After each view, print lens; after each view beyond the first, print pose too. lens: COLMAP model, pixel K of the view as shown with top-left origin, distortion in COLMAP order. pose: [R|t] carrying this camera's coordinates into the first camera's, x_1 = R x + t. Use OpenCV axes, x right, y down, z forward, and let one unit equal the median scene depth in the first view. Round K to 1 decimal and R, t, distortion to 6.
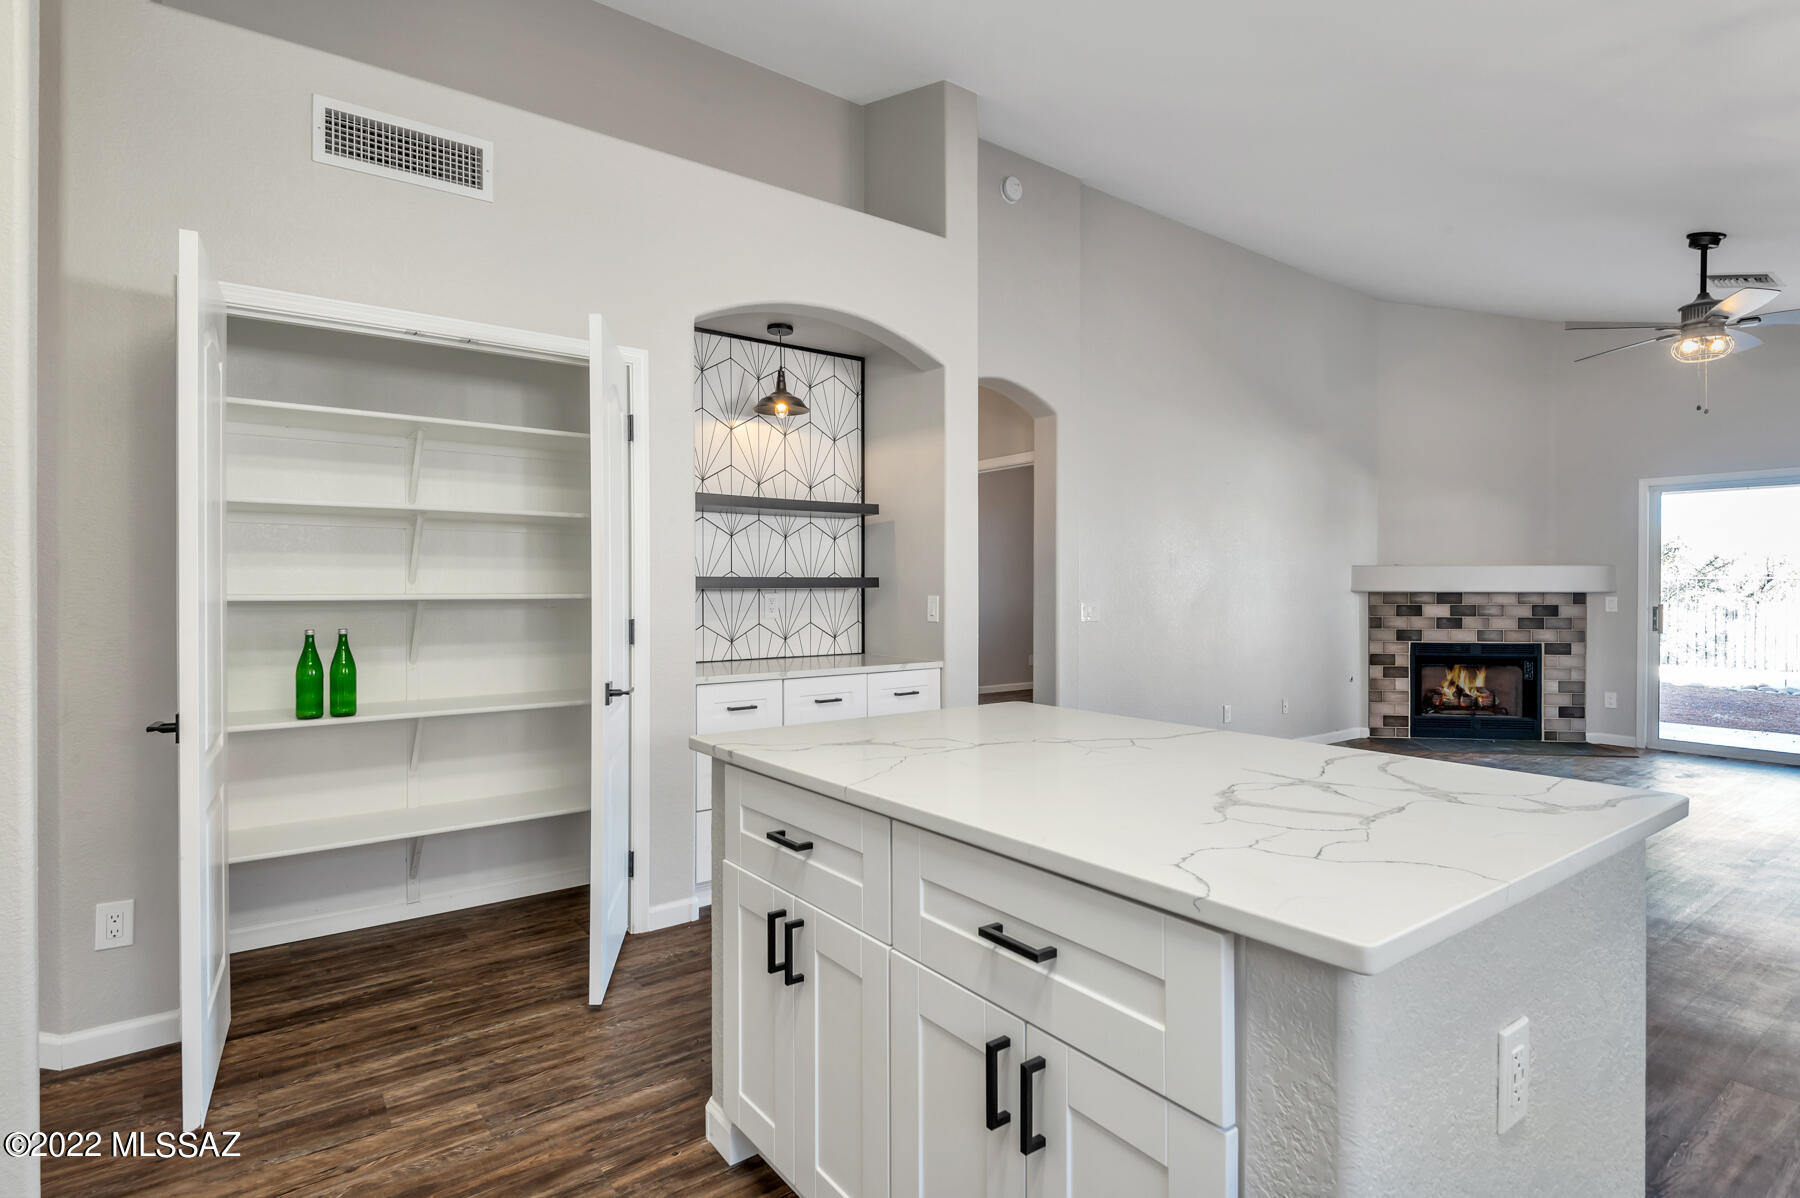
lens RADIAL K [[913.1, 0, 908.6], [0, 913.1, 593.4], [0, 0, 1]] dist [0.019636, -0.003697]
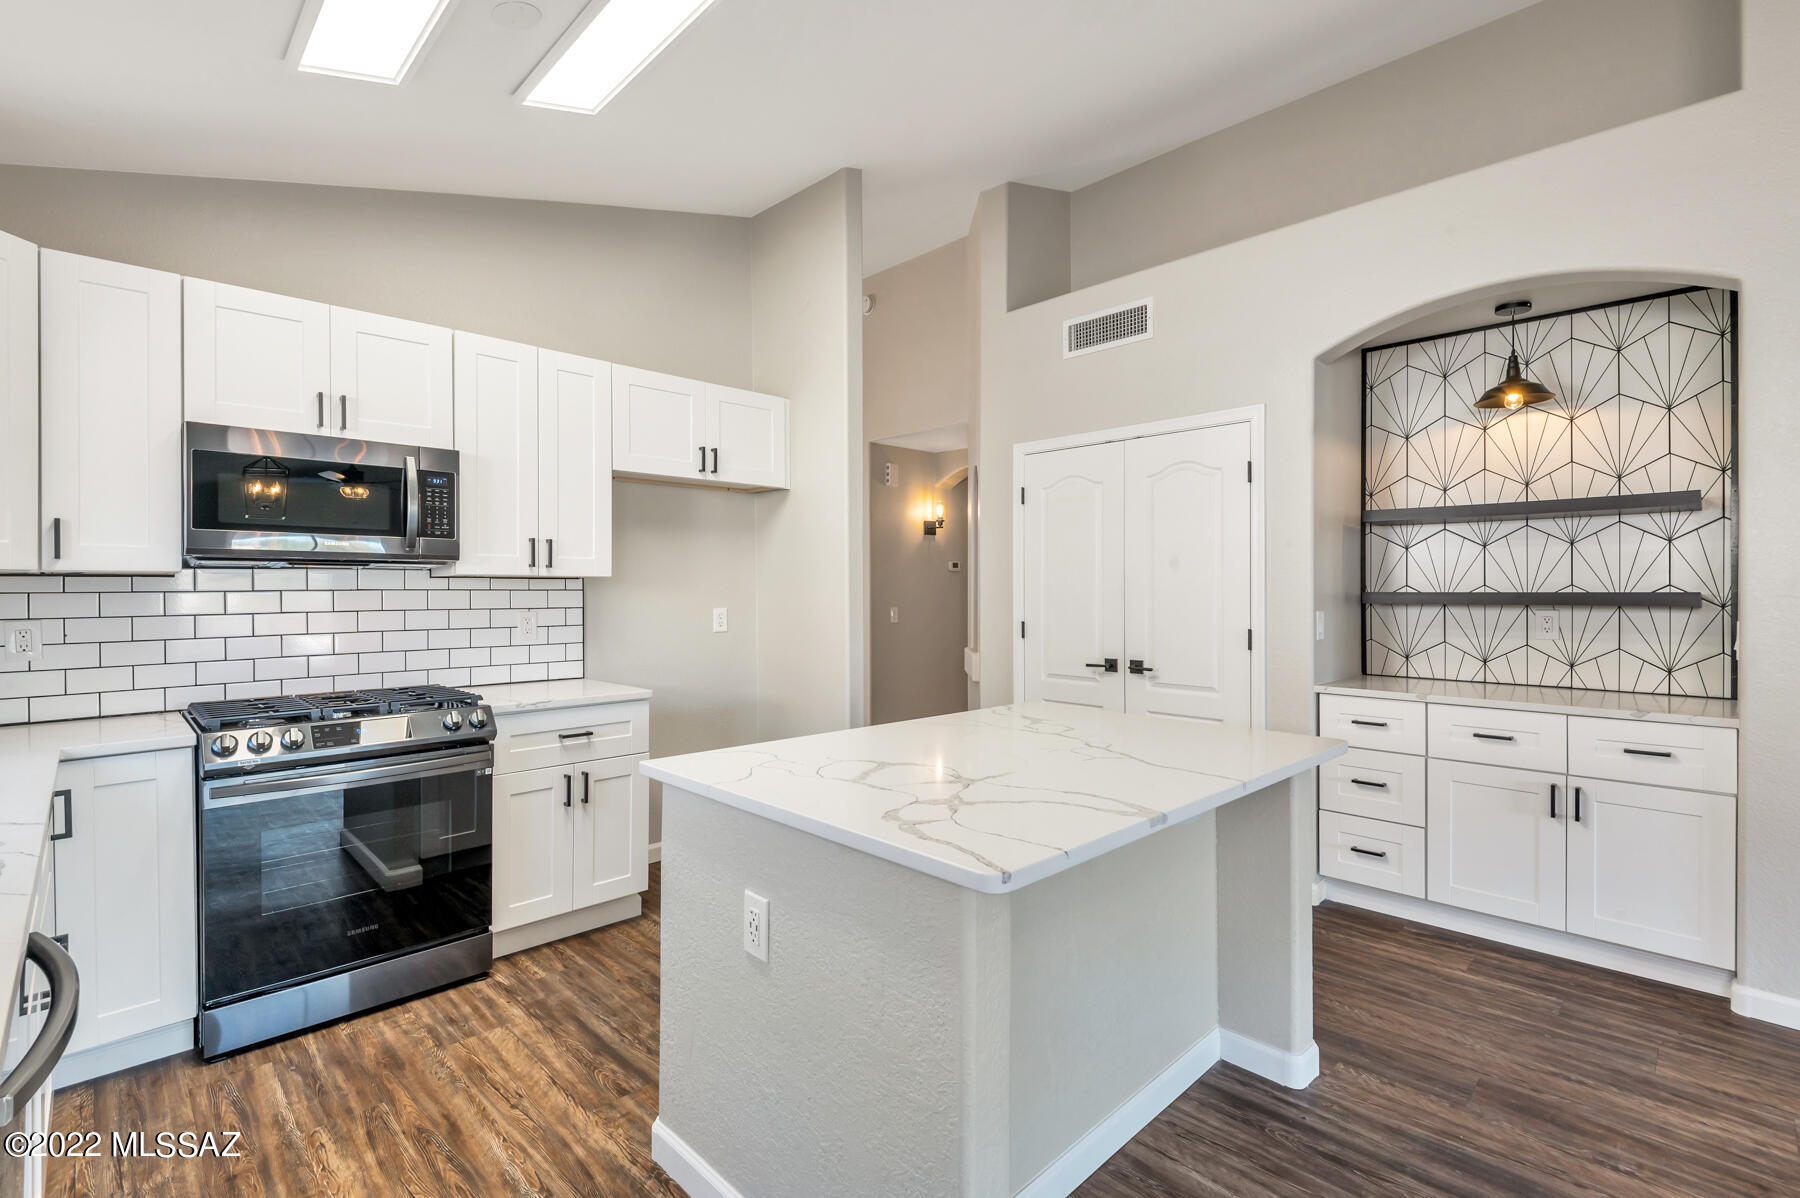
lens RADIAL K [[814.3, 0, 887.0], [0, 814.3, 584.7], [0, 0, 1]] dist [0.013450, -0.005297]
pose [[0.121022, -0.009060, -0.992608, 0.298736], [-0.009222, 0.999905, -0.010251, -0.005887], [0.992607, 0.010395, 0.120927, 0.164773]]
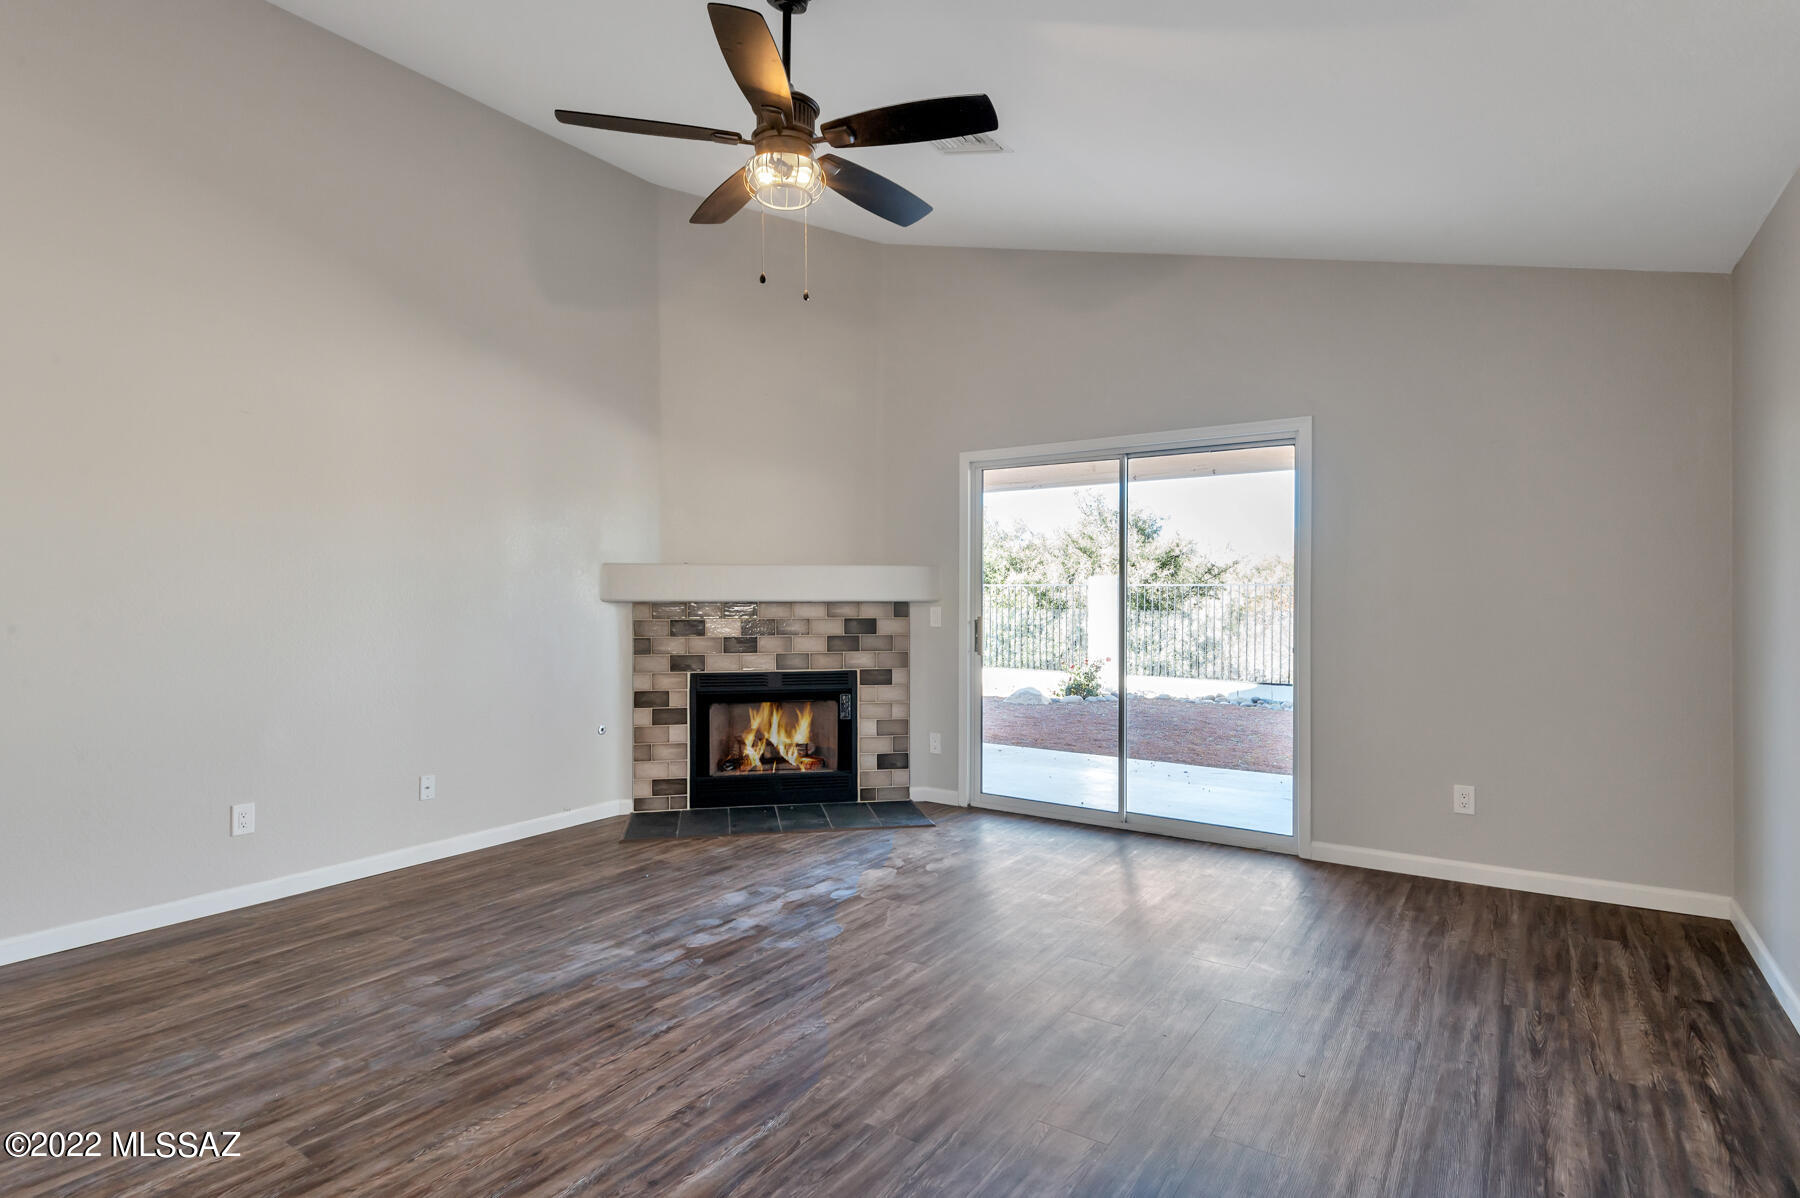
lens RADIAL K [[935.2, 0, 882.3], [0, 935.2, 597.5], [0, 0, 1]] dist [0.021432, -0.003084]
pose [[0.949070, -0.003172, 0.315050, 0.472067], [0.005082, 0.999973, -0.005239, -0.000037], [-0.315025, 0.006573, 0.949060, 0.281077]]
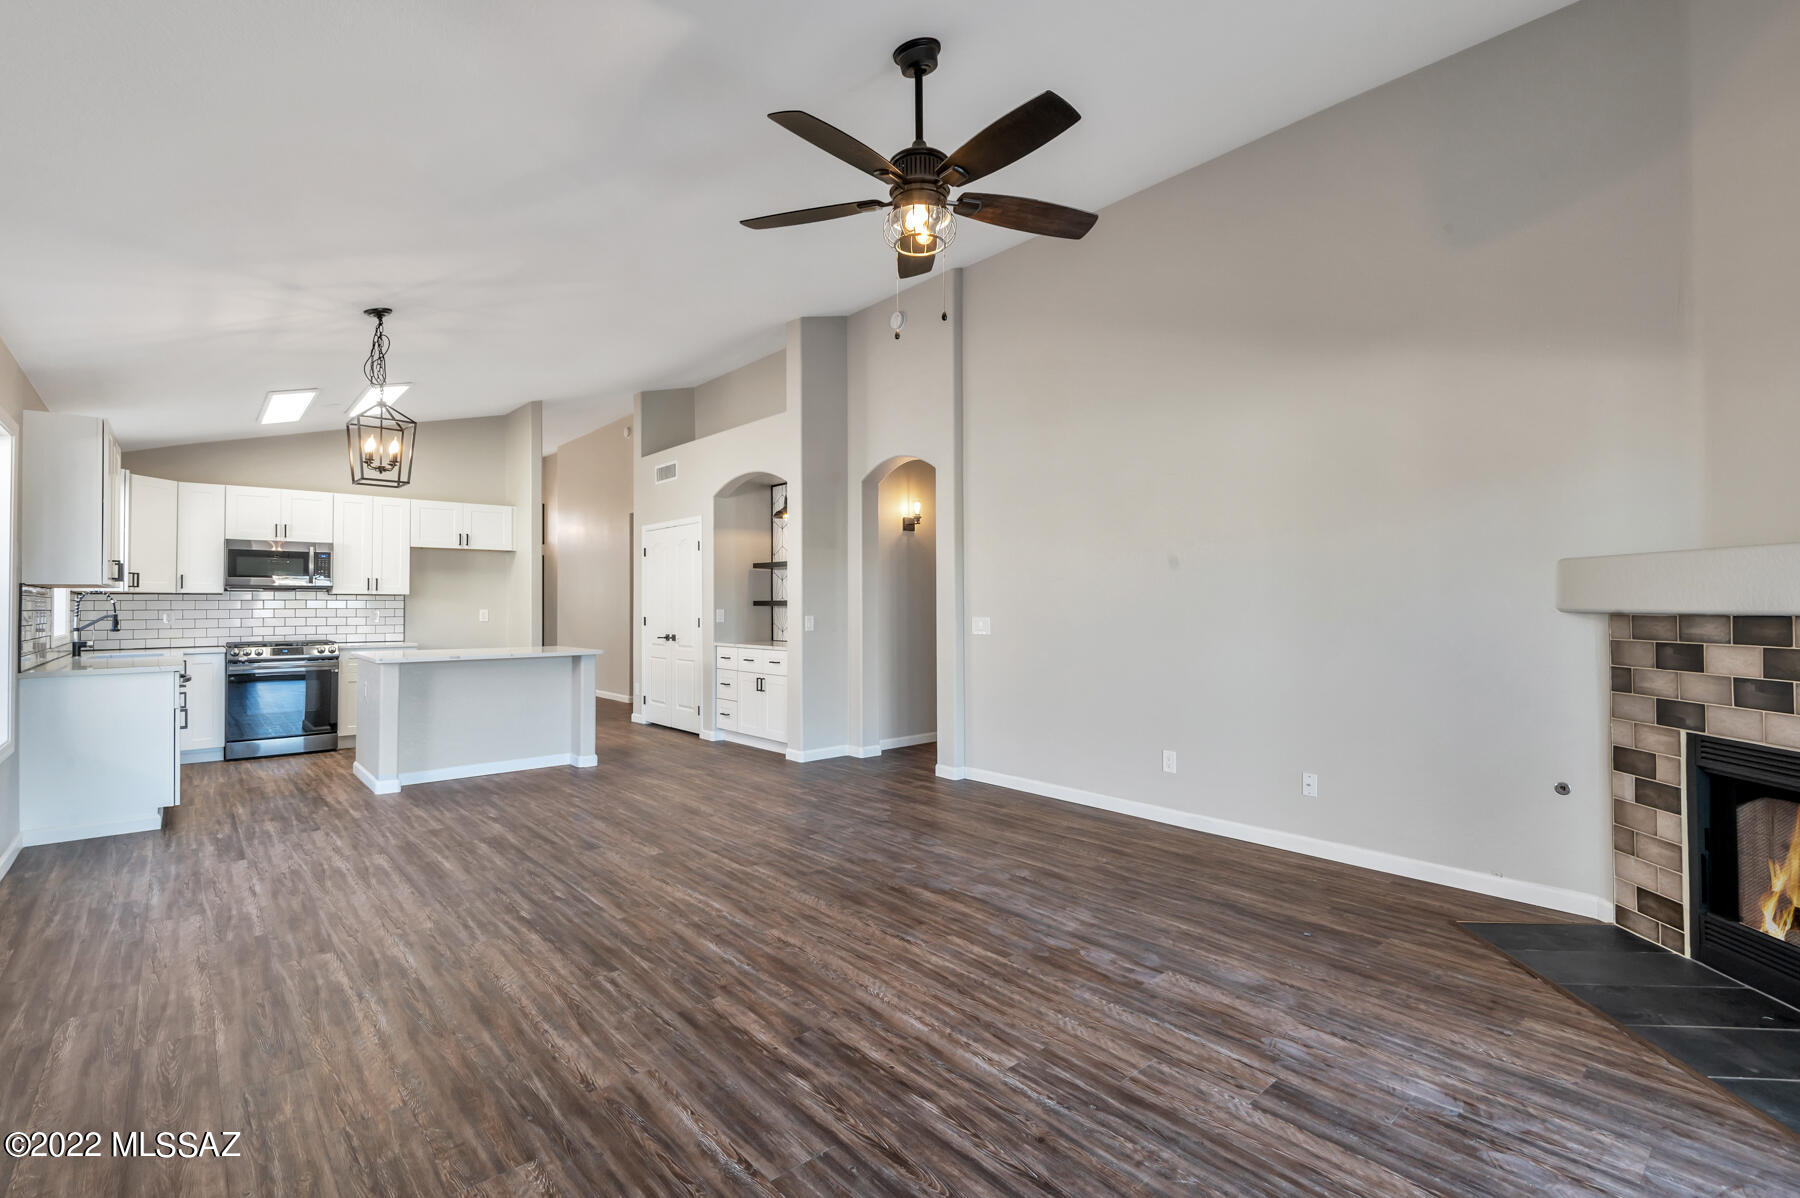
lens RADIAL K [[814.3, 0, 889.7], [0, 814.3, 584.1], [0, 0, 1]] dist [0.013450, -0.005297]
pose [[0.067680, -0.029694, -0.997265, 0.924305], [-0.008924, 0.999499, -0.030366, -0.000325], [0.997667, 0.010955, 0.067381, 0.620739]]
